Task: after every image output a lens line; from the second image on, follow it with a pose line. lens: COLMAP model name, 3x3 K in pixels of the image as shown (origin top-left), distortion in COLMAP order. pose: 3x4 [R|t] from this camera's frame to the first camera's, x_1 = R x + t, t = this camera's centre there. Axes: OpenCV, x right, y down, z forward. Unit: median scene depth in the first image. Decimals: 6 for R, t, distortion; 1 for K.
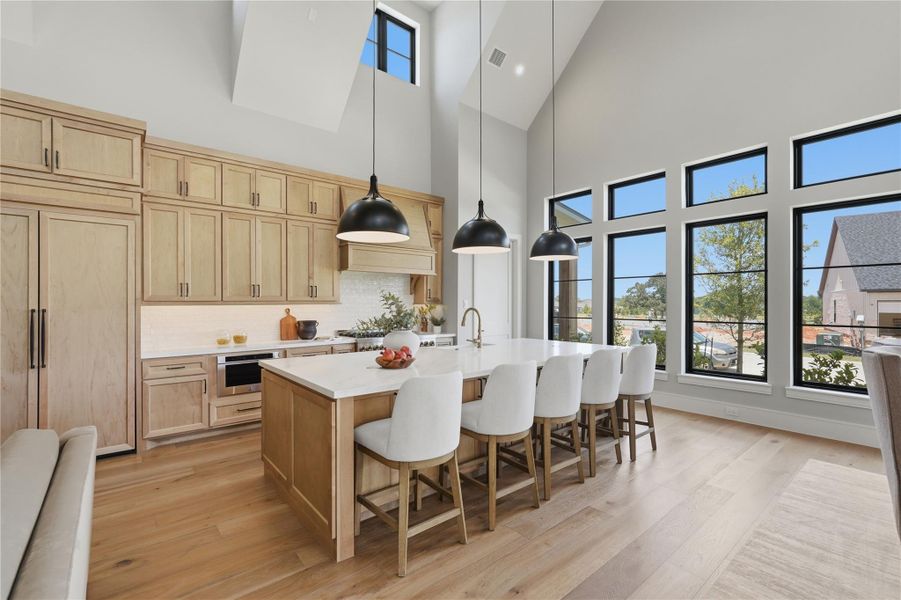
lens RADIAL K [[411.3, 0, 455.8], [0, 411.3, 301.3], [0, 0, 1]] dist [-0.001239, 0.004575]
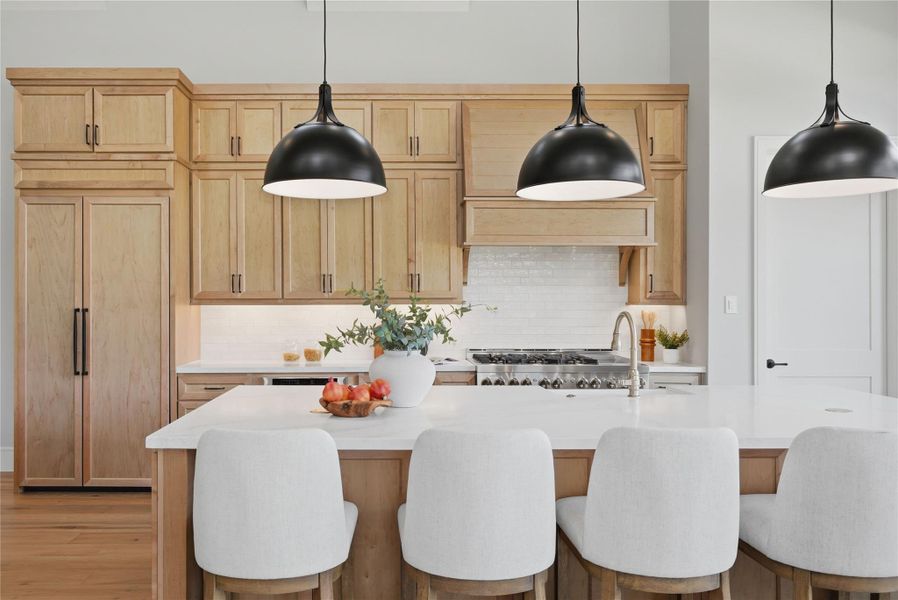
lens RADIAL K [[711.8, 0, 449.1], [0, 711.8, 304.0], [0, 0, 1]] dist [0.016393, -0.000705]
pose [[0.765732, -0.000264, -0.643160, 0.471993], [0.002185, 0.999995, 0.002191, 0.006878], [0.643157, -0.003083, 0.765729, 0.277583]]
